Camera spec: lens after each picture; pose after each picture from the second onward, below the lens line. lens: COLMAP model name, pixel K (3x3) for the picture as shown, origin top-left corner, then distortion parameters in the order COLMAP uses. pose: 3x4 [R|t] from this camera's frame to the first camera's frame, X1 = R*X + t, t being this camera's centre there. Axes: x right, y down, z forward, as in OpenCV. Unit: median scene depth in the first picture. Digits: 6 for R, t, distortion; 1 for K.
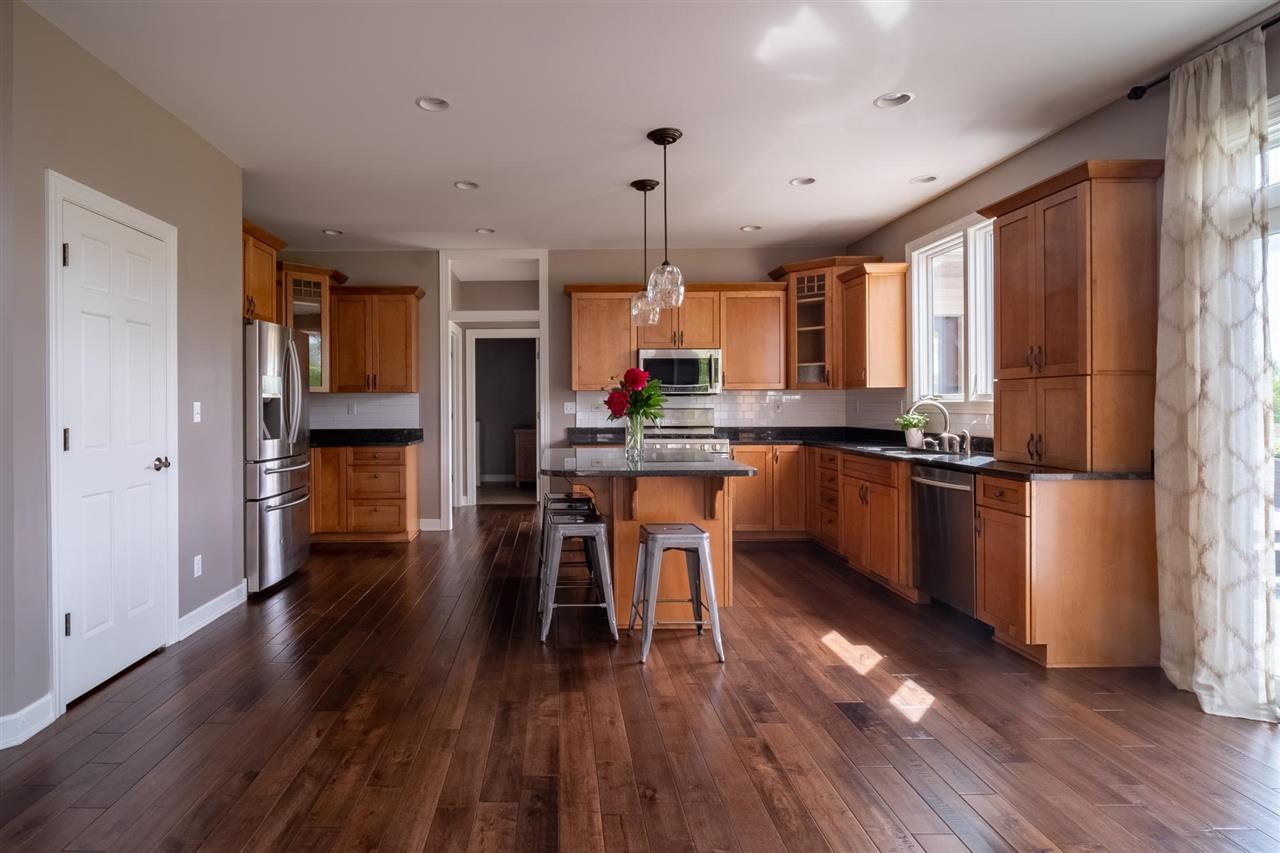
lens RADIAL K [[672.0, 0, 547.6], [0, 672.0, 404.8], [0, 0, 1]] dist [0.002564, -0.000298]
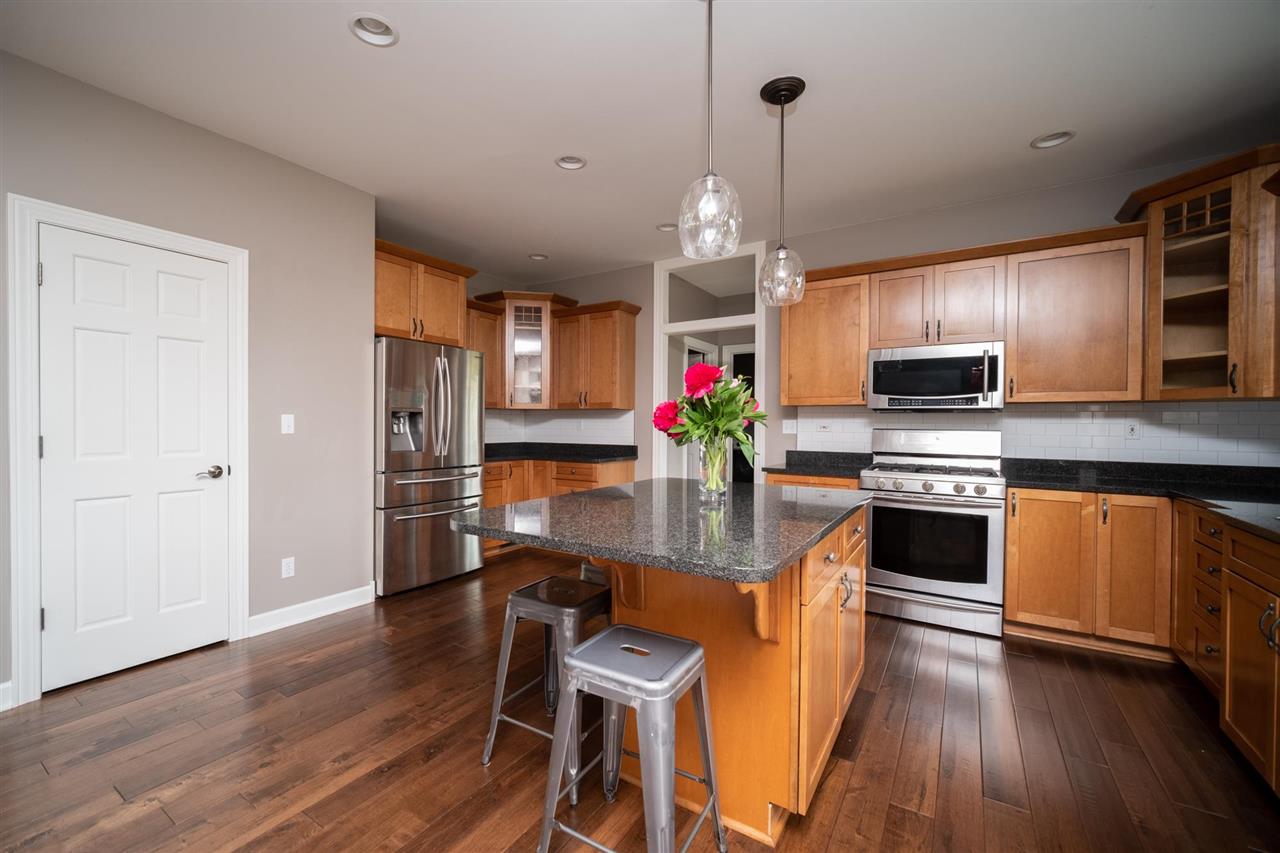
lens RADIAL K [[529.1, 0, 607.2], [0, 529.1, 428.6], [0, 0, 1]] dist [-0.000281, -0.000084]
pose [[0.835243, 0.015922, -0.549650, 0.254287], [-0.011250, 0.999866, 0.011868, 0.001815], [0.549765, -0.003729, 0.835311, 0.403680]]
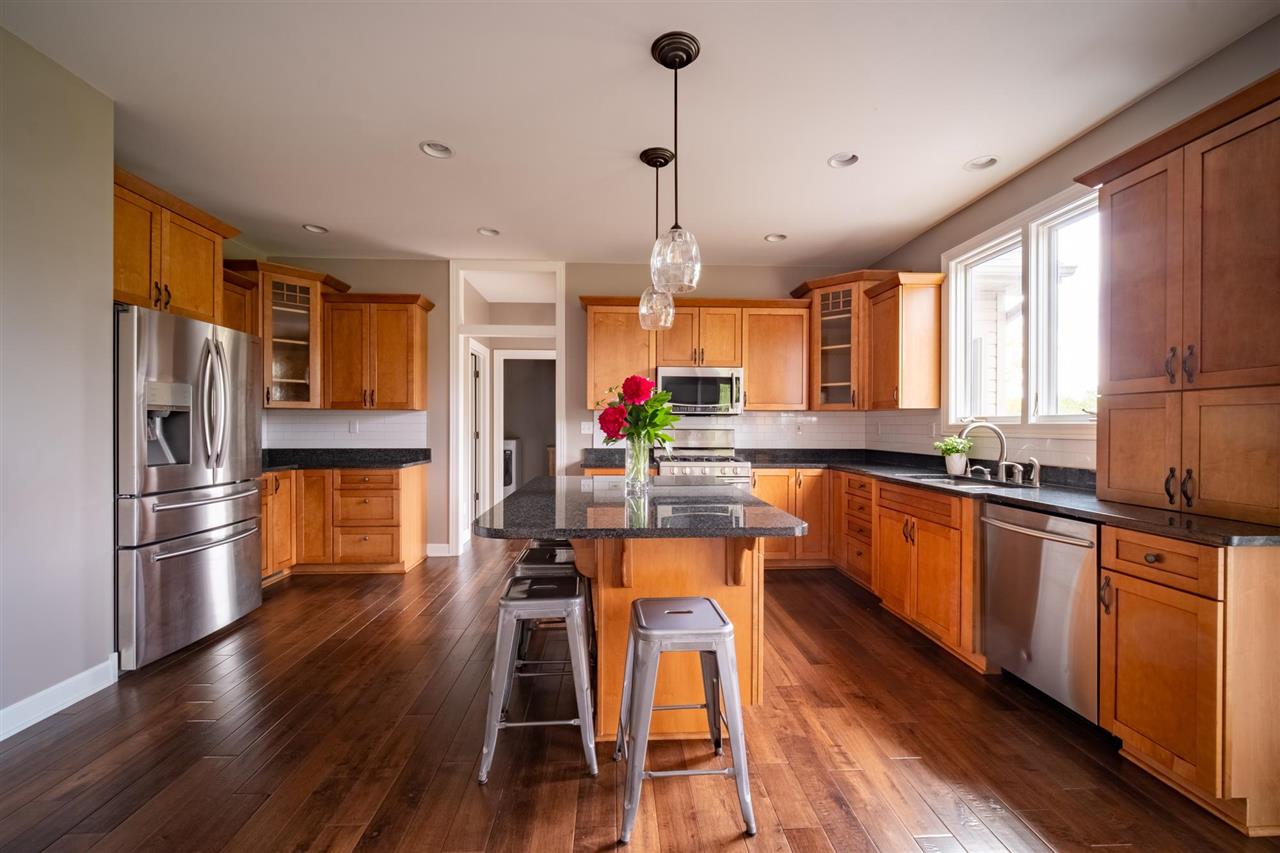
lens RADIAL K [[519.4, 0, 635.6], [0, 519.4, 427.3], [0, 0, 1]] dist [-0.000234, -0.000128]
pose [[0.998090, 0.008183, 0.061233, 0.070869], [-0.008365, 0.999961, 0.002714, 0.001607], [-0.061209, -0.003221, 0.998120, 0.314234]]
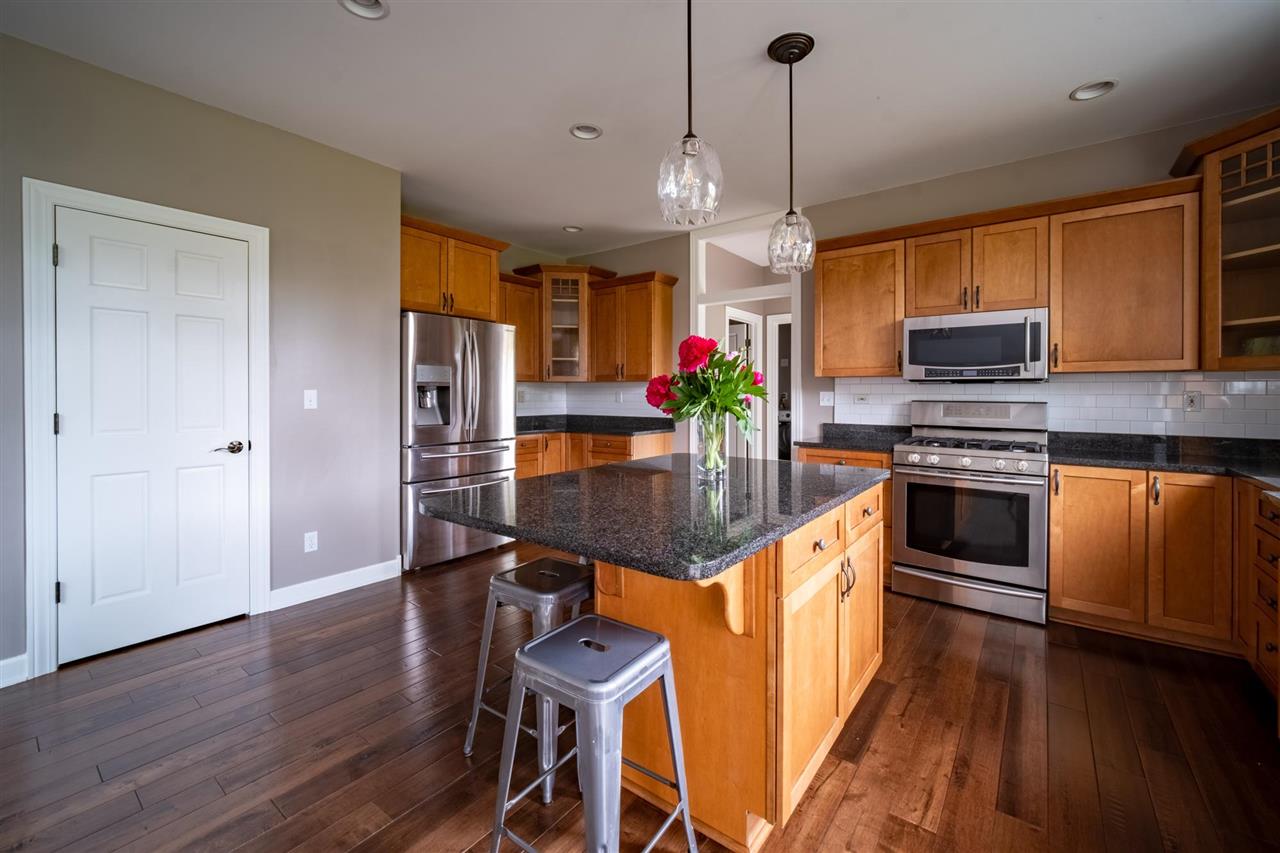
lens RADIAL K [[523.6, 0, 645.2], [0, 523.6, 394.6], [0, 0, 1]] dist [-0.000850, 0.000011]
pose [[0.804090, 0.007485, -0.594460, 0.286770], [-0.005685, 0.999972, 0.004901, -0.002692], [0.594480, -0.000562, 0.804110, 0.450761]]
